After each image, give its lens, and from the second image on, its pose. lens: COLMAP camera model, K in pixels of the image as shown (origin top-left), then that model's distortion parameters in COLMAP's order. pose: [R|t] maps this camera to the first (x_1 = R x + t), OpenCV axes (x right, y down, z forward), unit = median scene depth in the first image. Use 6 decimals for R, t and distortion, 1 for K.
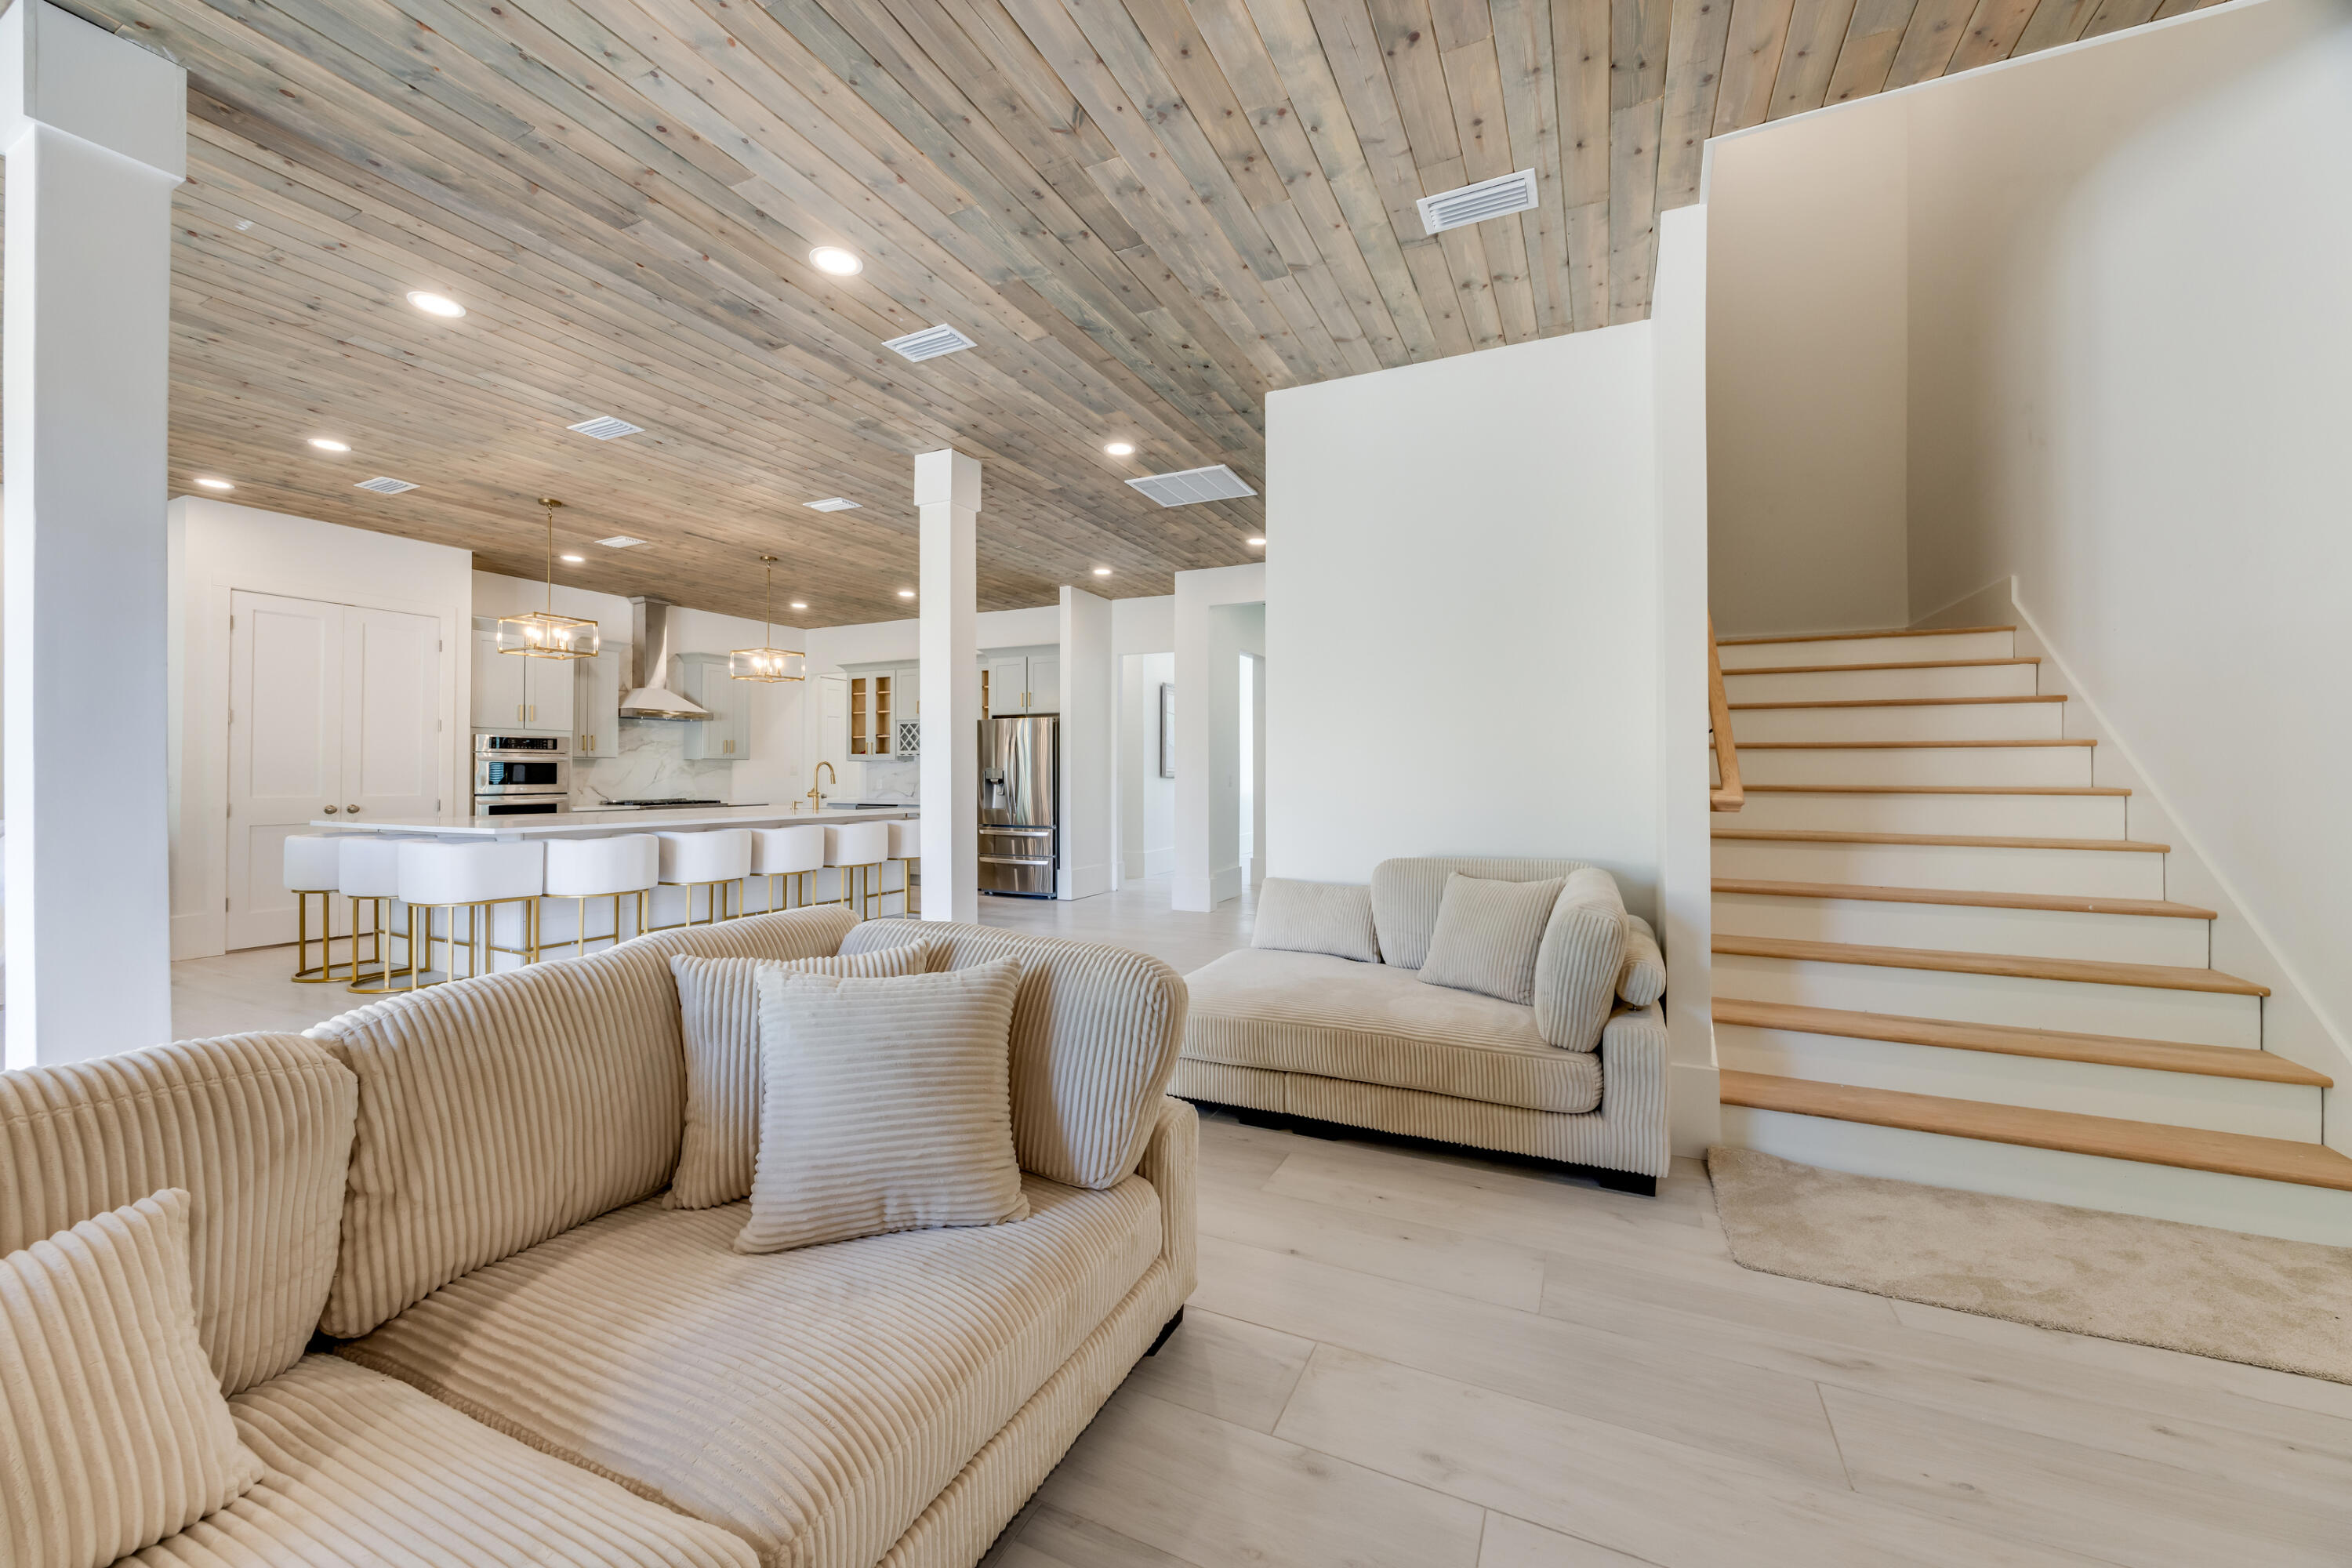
lens RADIAL K [[894.3, 0, 1172.3], [0, 894.3, 757.2], [0, 0, 1]] dist [-0.003074, -0.000872]
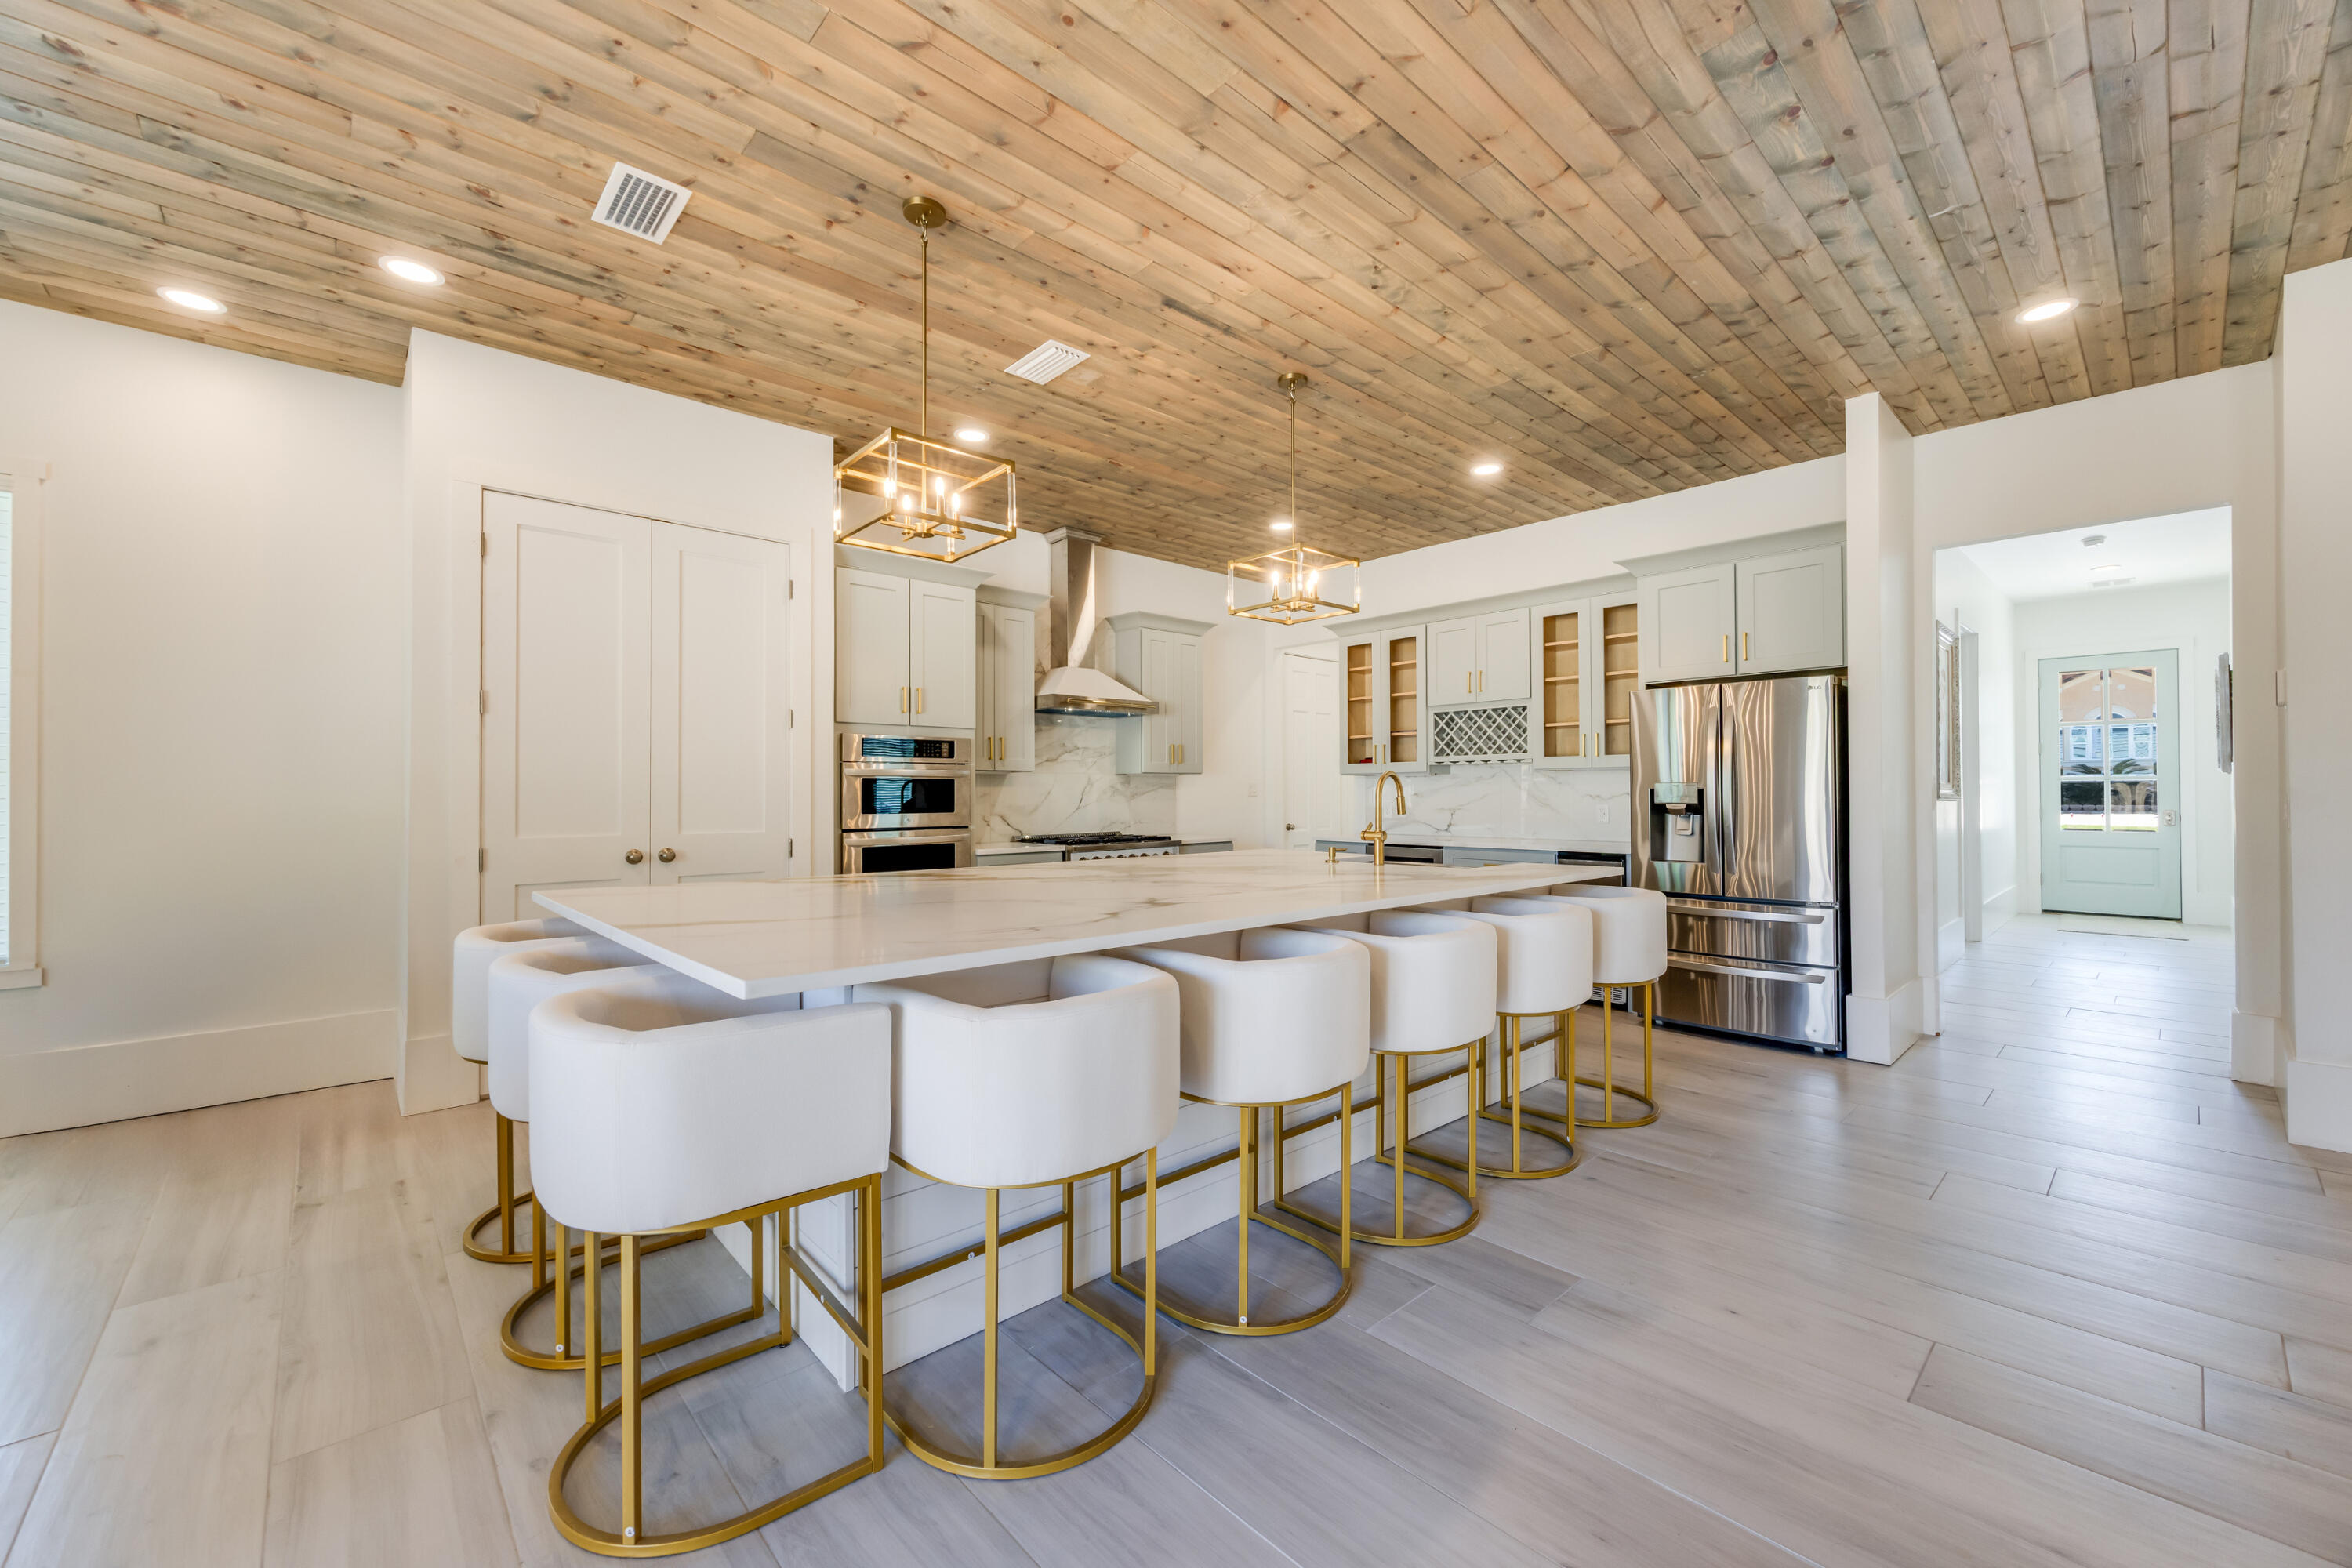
lens RADIAL K [[934.5, 0, 1169.9], [0, 934.5, 778.9], [0, 0, 1]] dist [-0.002097, -0.000094]
pose [[0.924073, -0.007389, -0.382144, -0.266810], [0.008935, 0.999958, 0.002270, 0.005804], [0.382111, -0.005512, 0.924100, 0.403731]]
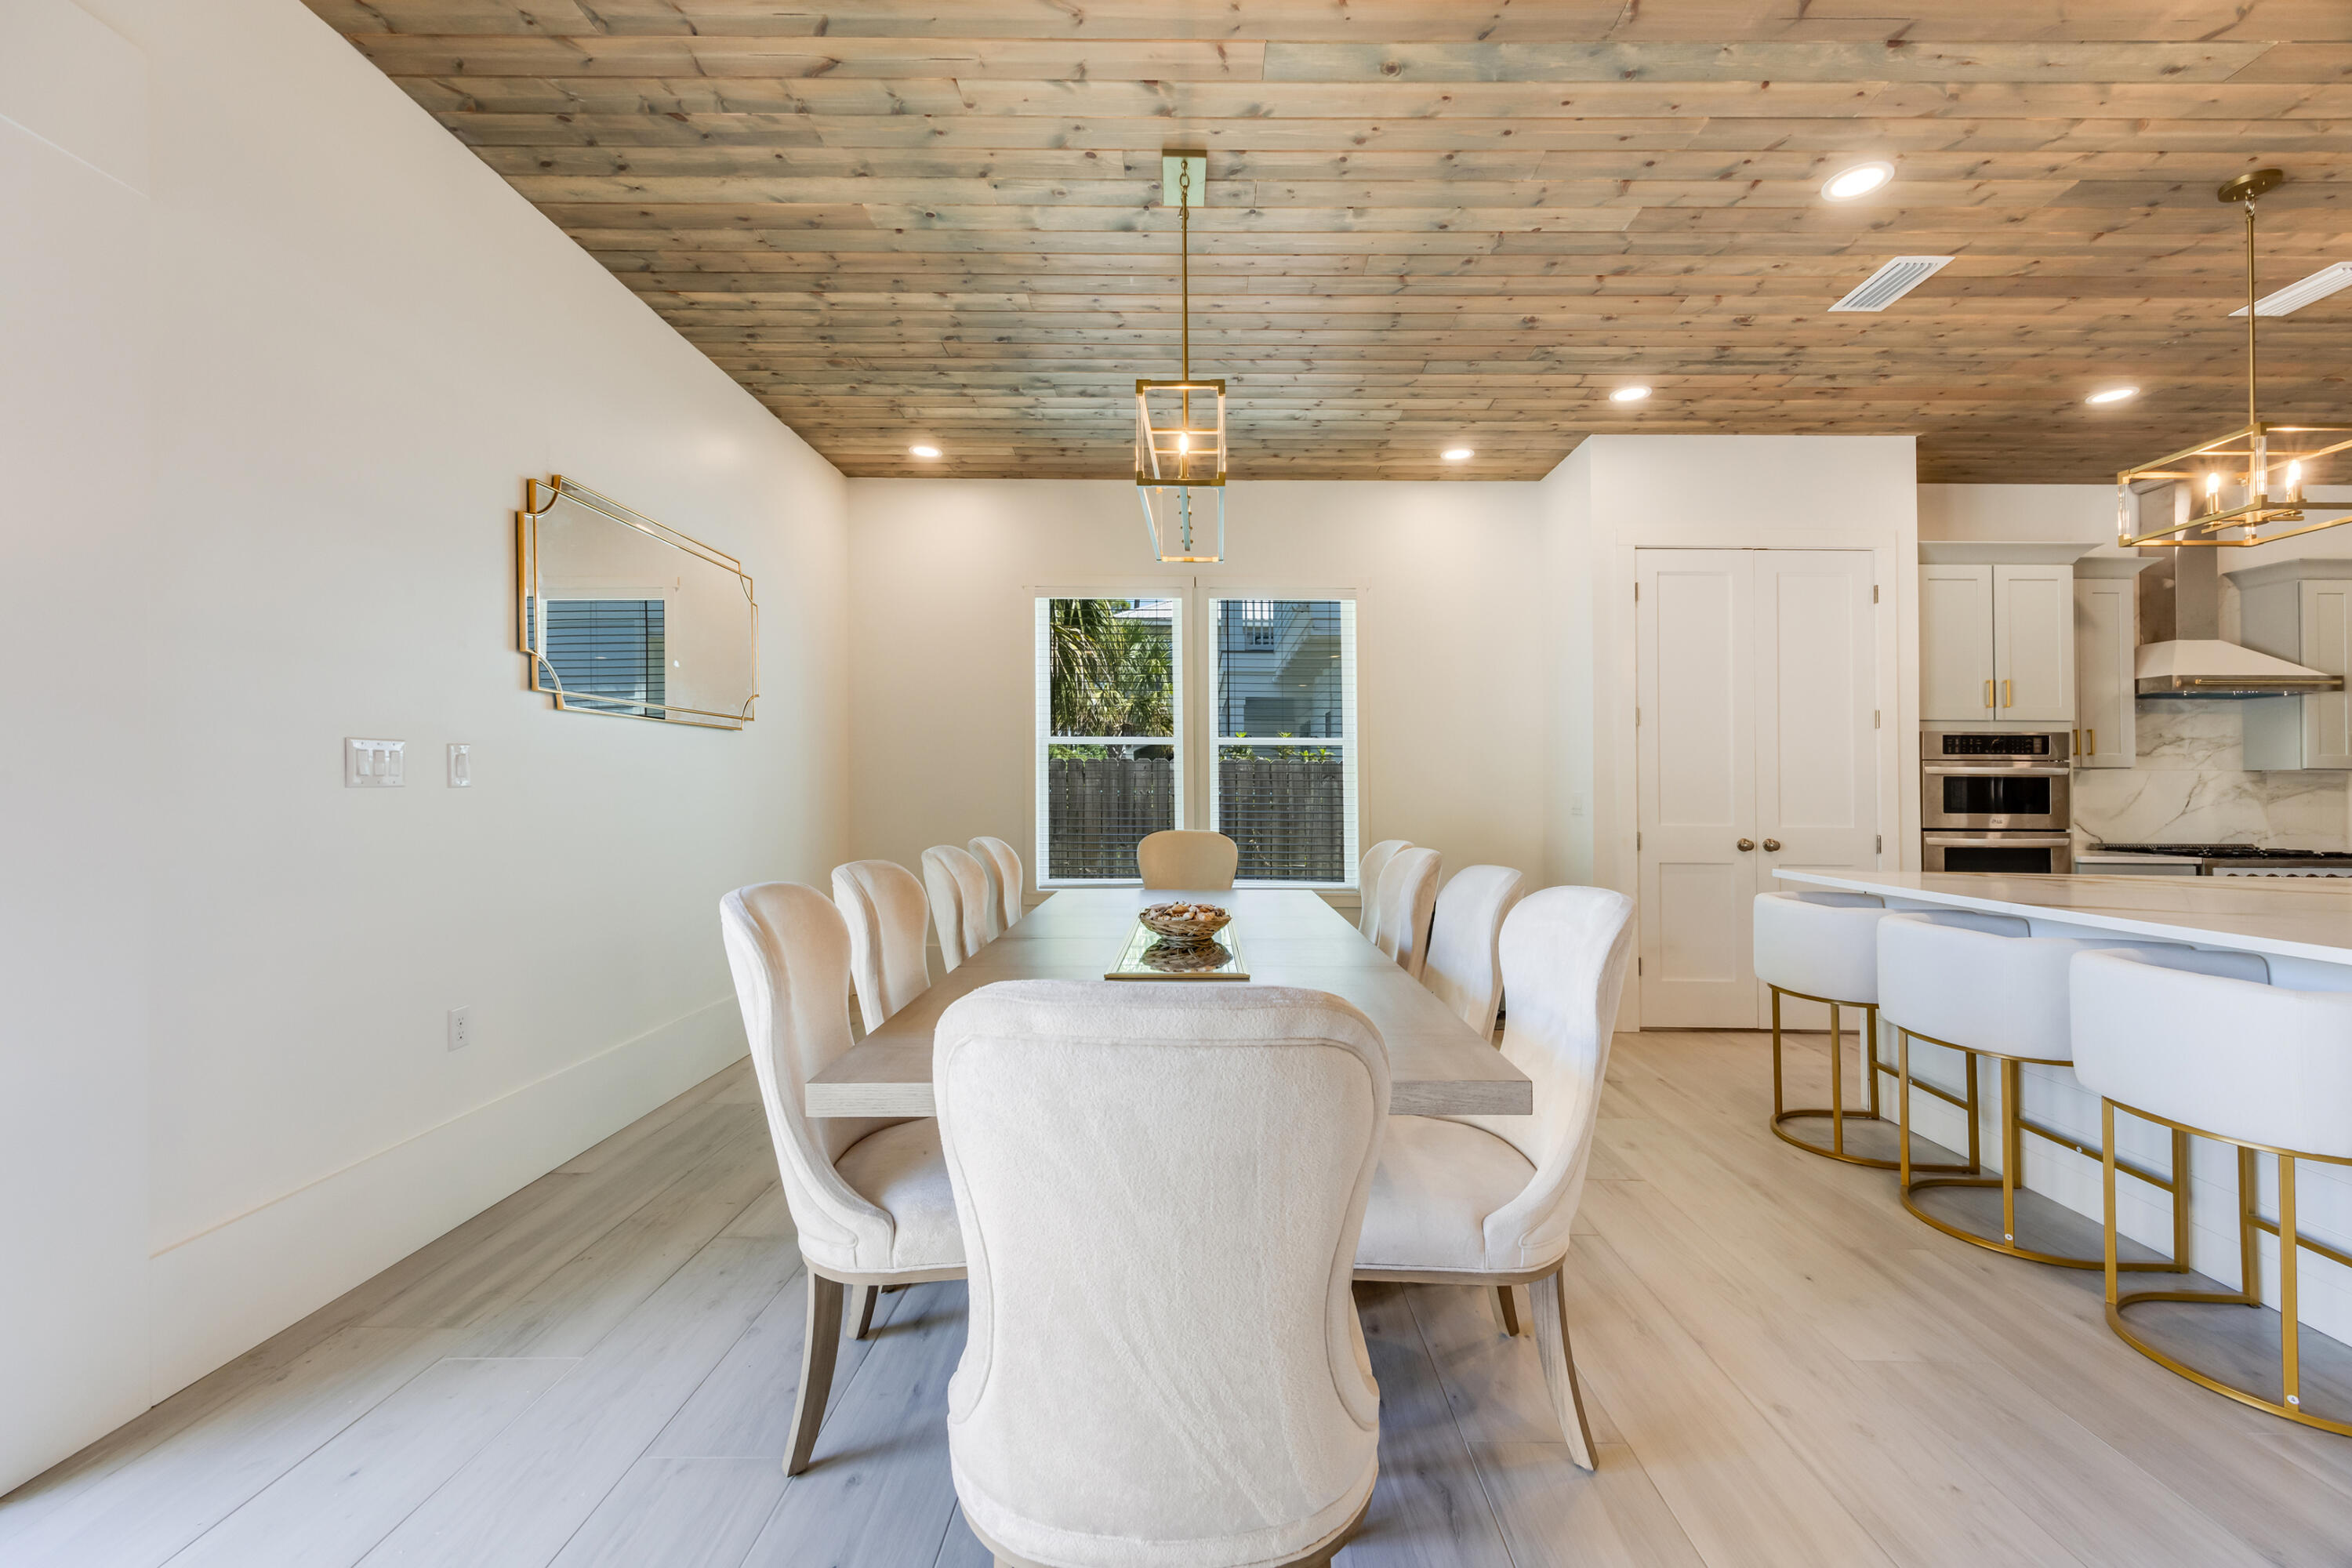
lens RADIAL K [[934.5, 0, 1184.4], [0, 934.5, 771.5], [0, 0, 1]] dist [-0.002097, -0.000094]
pose [[0.407799, -0.012719, -0.912983, -0.332829], [0.007812, 0.999915, -0.010441, 0.004432], [0.913038, -0.002874, 0.407864, 0.220410]]
